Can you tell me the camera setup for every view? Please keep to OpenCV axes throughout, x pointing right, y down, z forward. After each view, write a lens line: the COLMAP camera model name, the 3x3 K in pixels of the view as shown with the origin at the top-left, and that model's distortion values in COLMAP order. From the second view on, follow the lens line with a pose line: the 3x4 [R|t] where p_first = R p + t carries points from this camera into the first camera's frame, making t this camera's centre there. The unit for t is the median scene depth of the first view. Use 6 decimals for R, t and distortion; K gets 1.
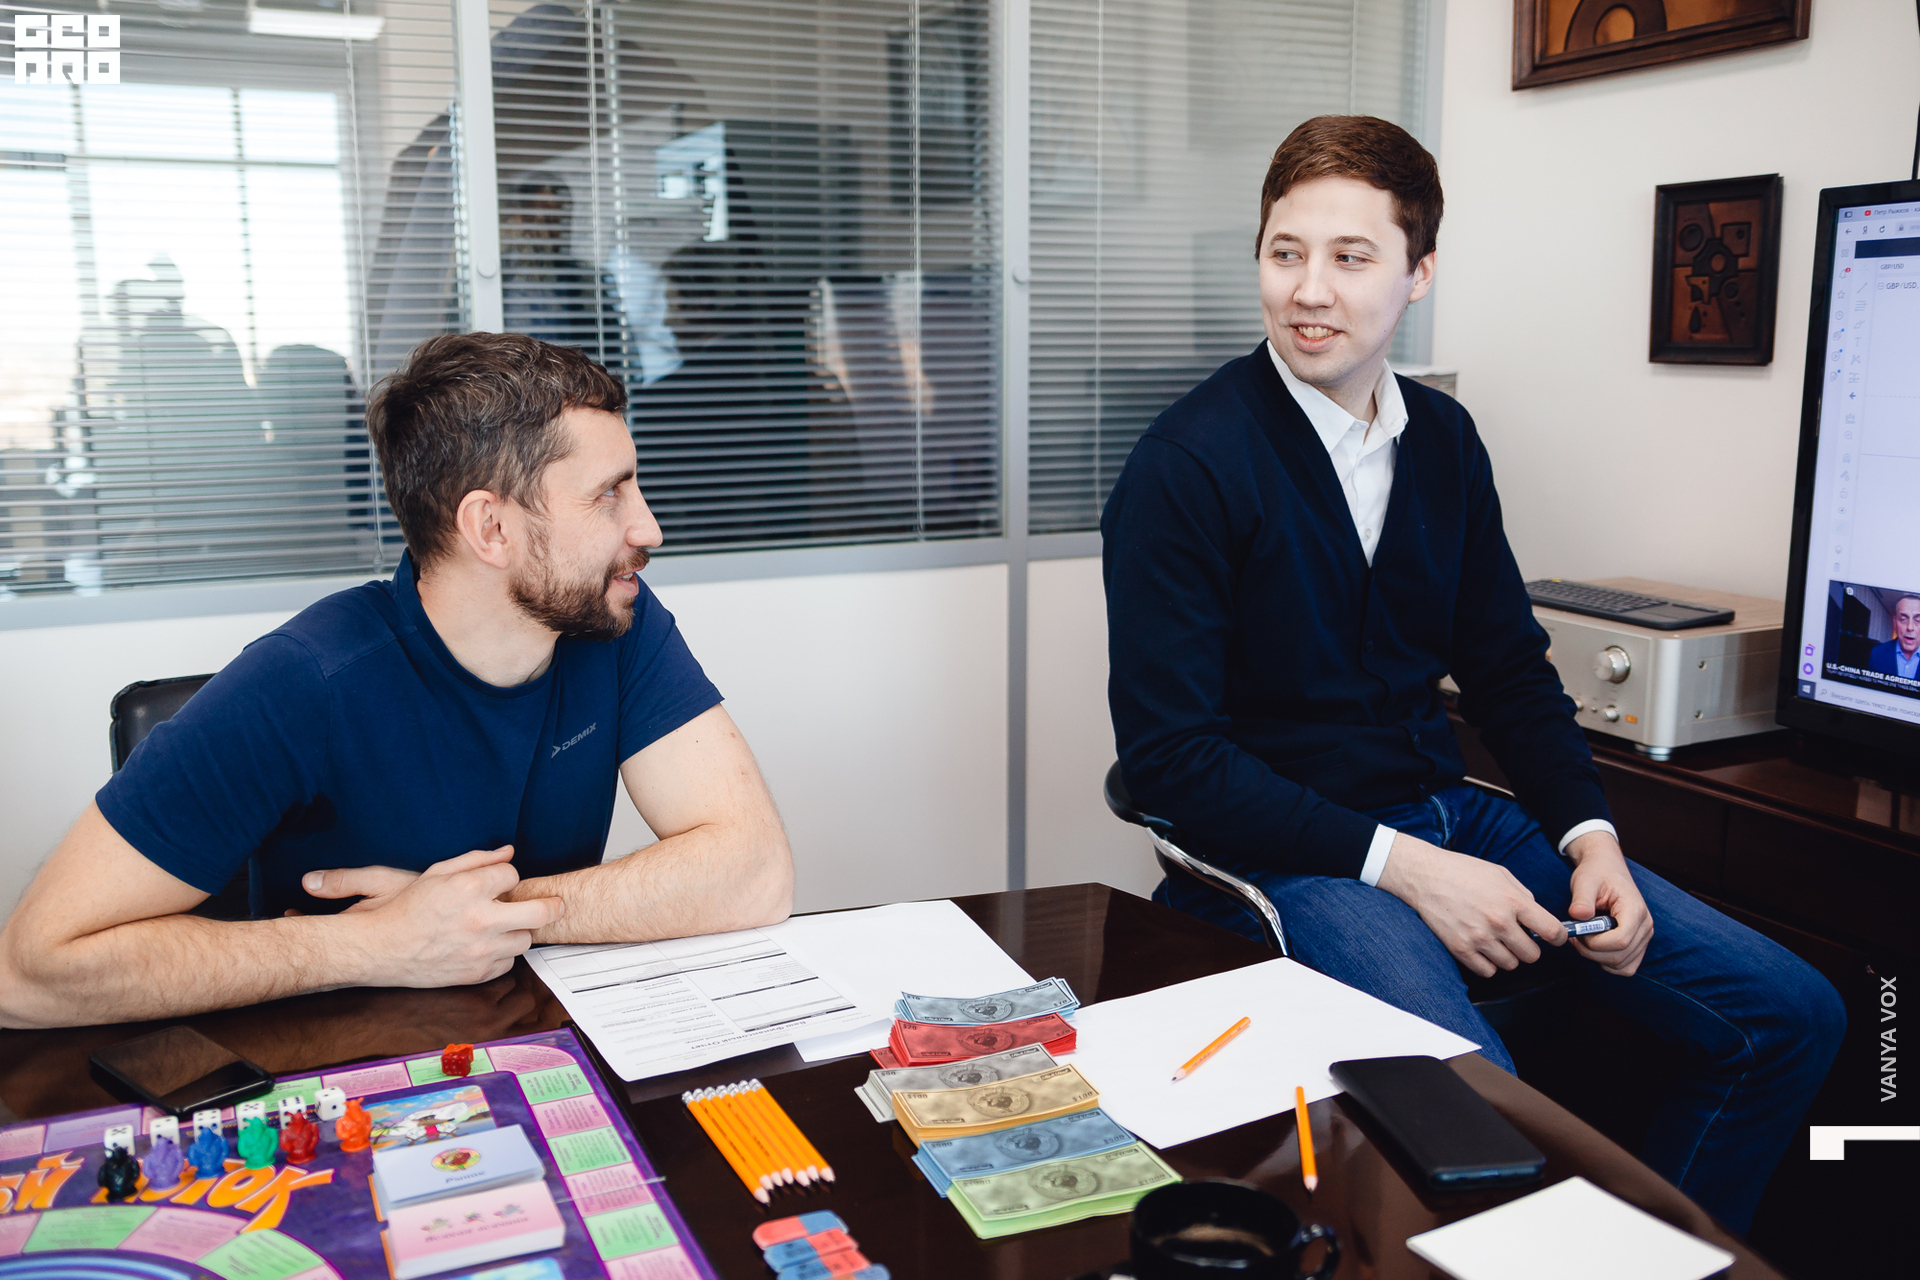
lens RADIAL K [[1642.7, 0, 960.0], [0, 1642.7, 640.0], [0, 0, 1]] dist [-0.069723, 0.061958]
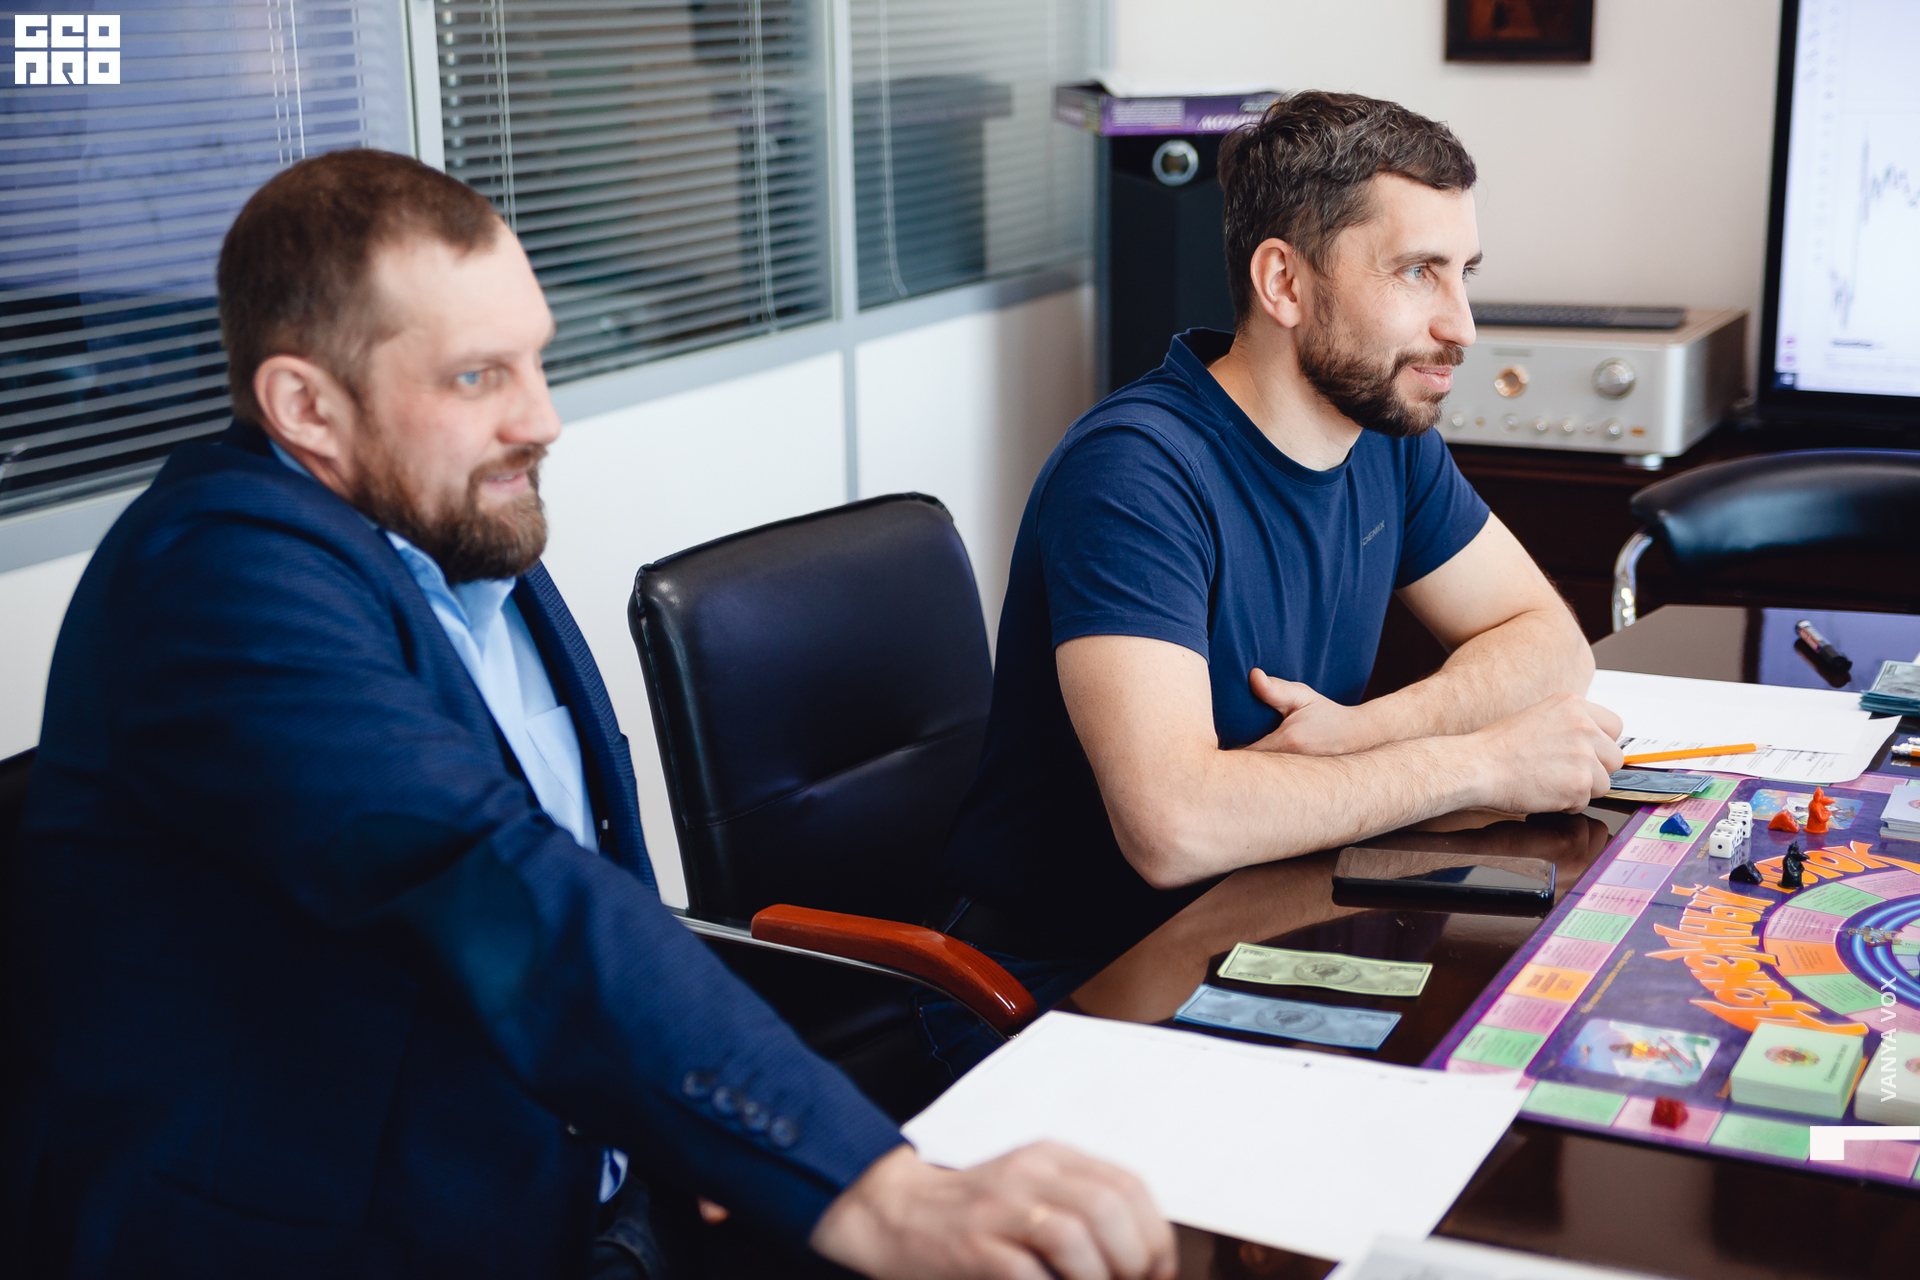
lens RADIAL K [[2715.3, 0, 960.0], [0, 2715.3, 640.0], [0, 0, 1]] dist [0.068219, 0.013590]
pose [[0.789020, -0.158520, 0.593564, -0.790201], [0.123974, 0.987346, 0.098888, -0.035808], [-0.601729, -0.004439, 0.798688, -0.075353]]
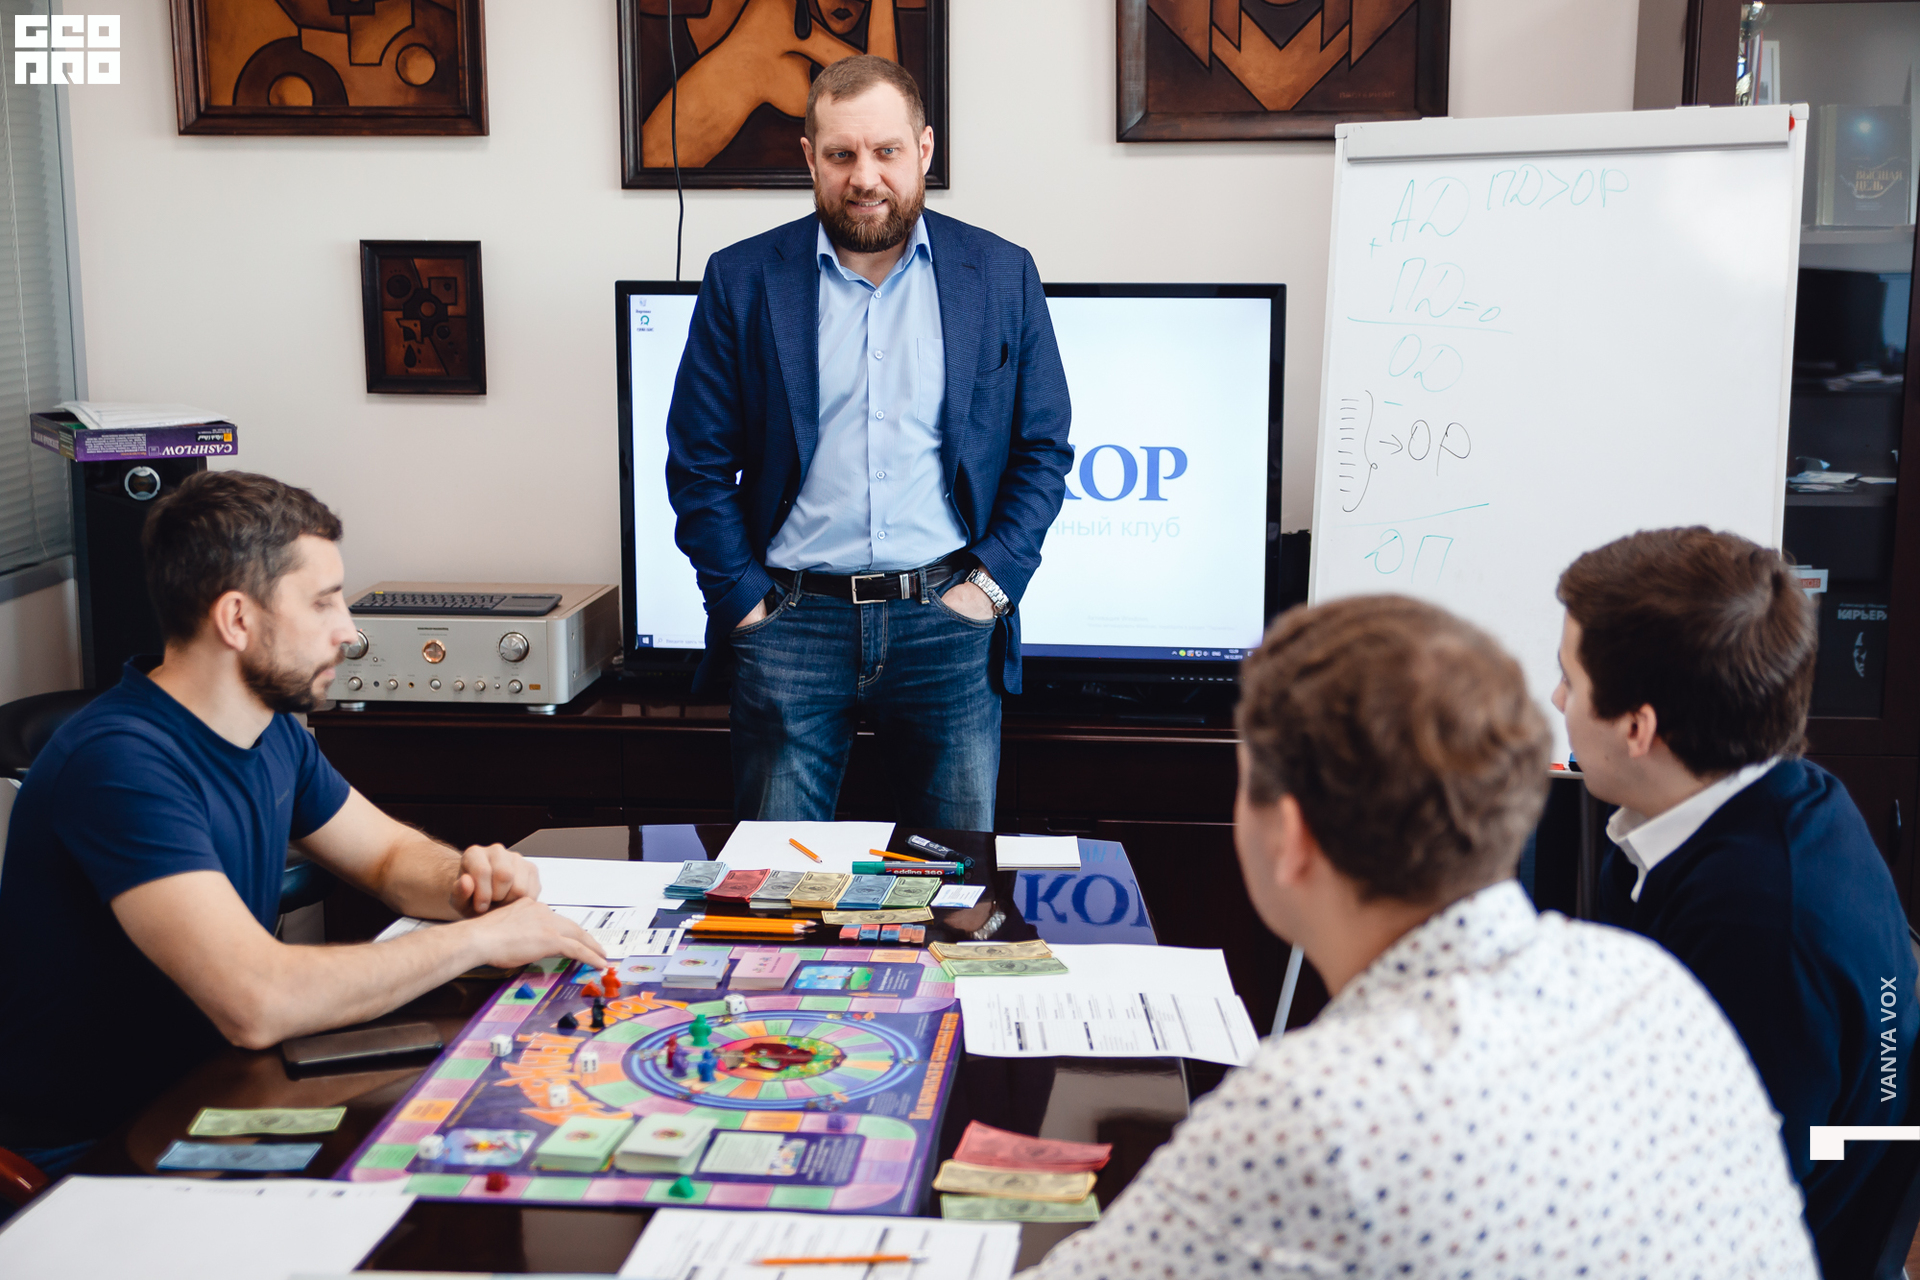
lens RADIAL K [[2546.2, 0, 960.0], [0, 2546.2, 640.0], [0, 0, 1]] dist [0.036720, 0.047314]
pose [[0.505576, -0.142744, 0.850892, -0.945819], [0.153067, 0.985414, 0.074363, -0.072278], [-0.849095, 0.092647, 0.520051, -0.277175]]
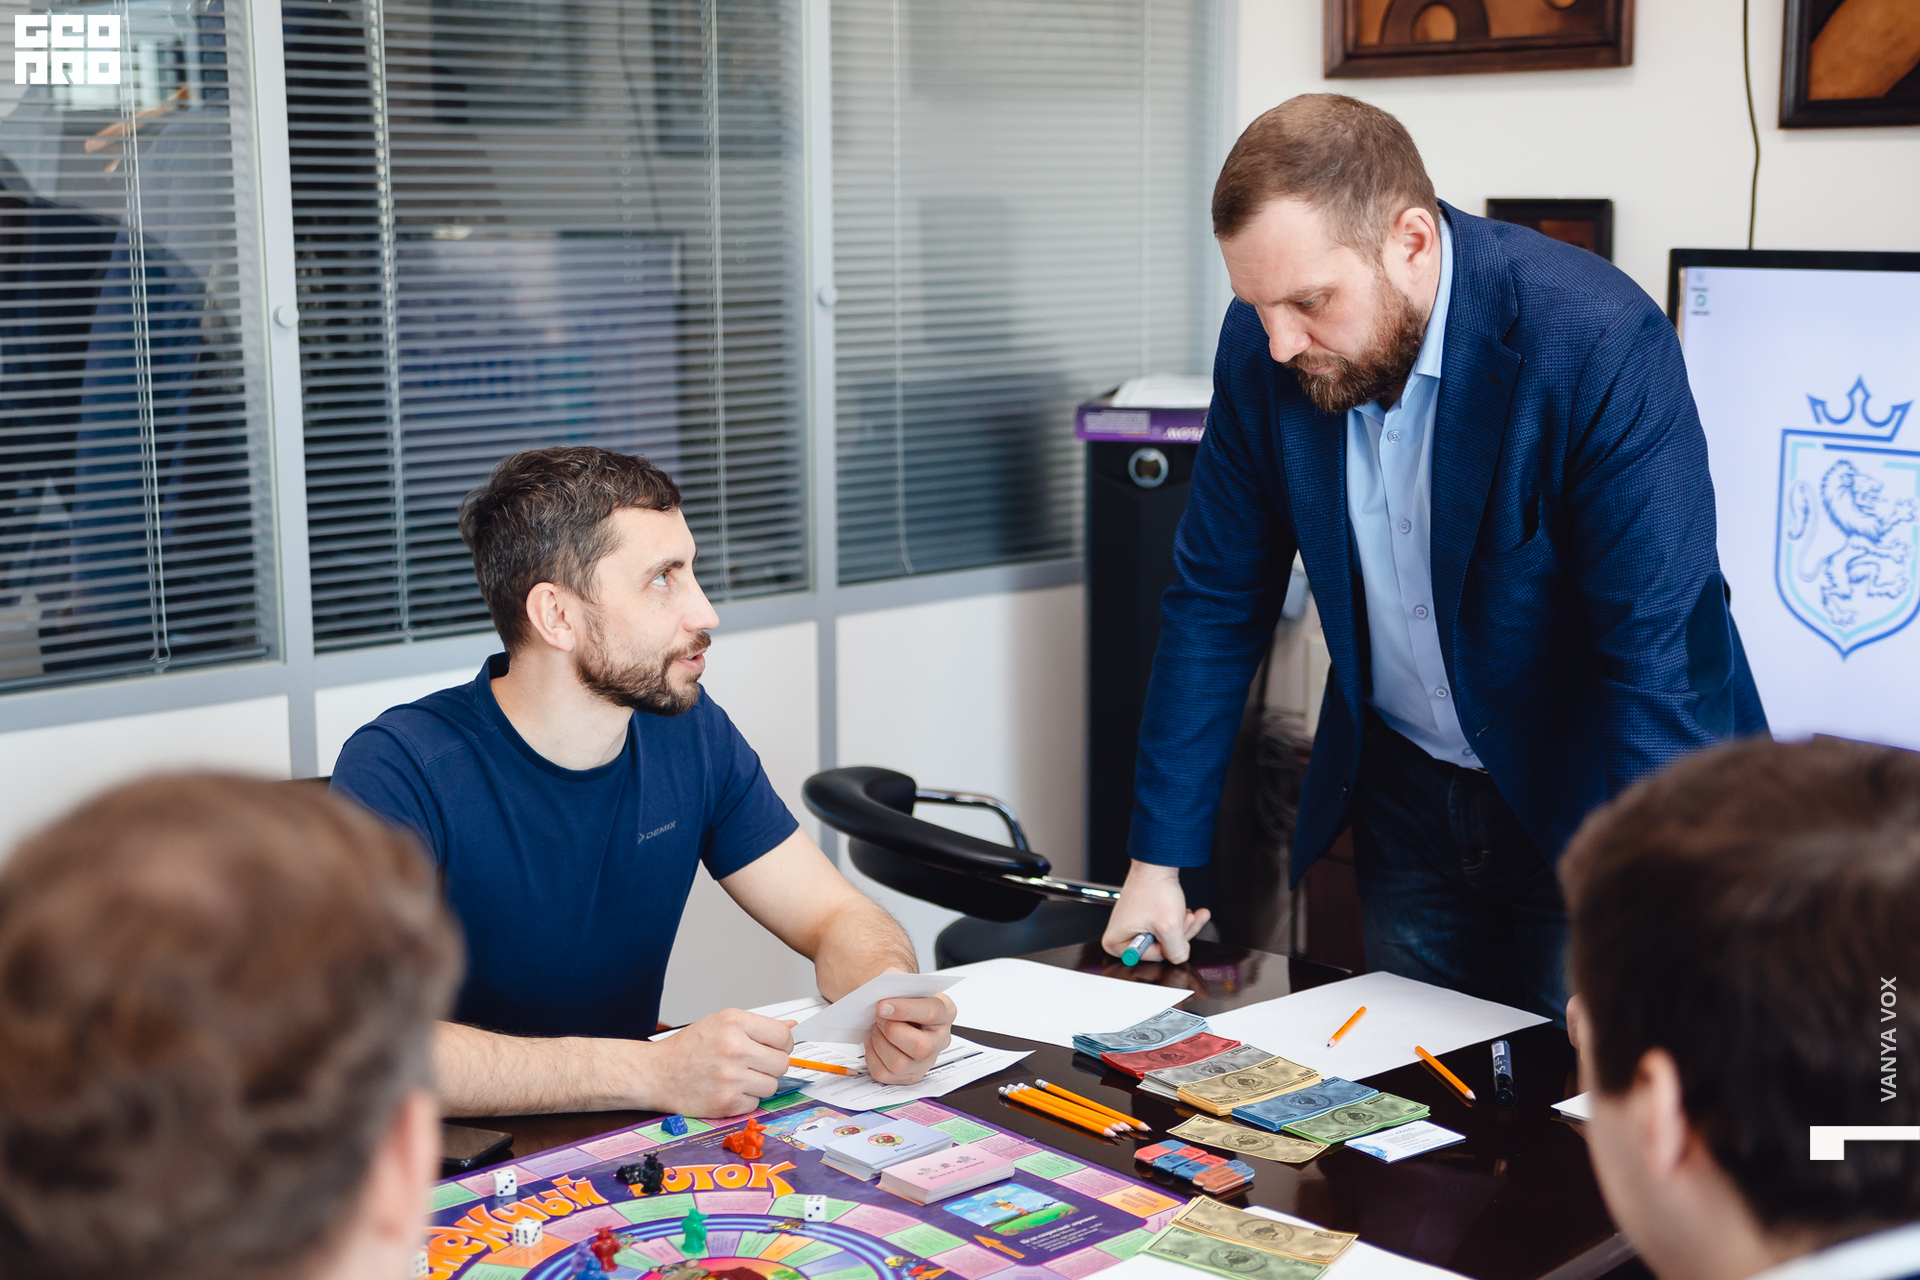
lens RADIAL K [[2641.3, 0, 960.0], [0, 2641.3, 640.0], [0, 0, 1]] dist [0.029647, 0.116611]
pose [[0.959812, -0.044329, 0.277120, -0.317068], [0.047607, 0.998853, -0.005109, -0.027579], [-0.276575, 0.018096, 0.960822, -0.415966]]
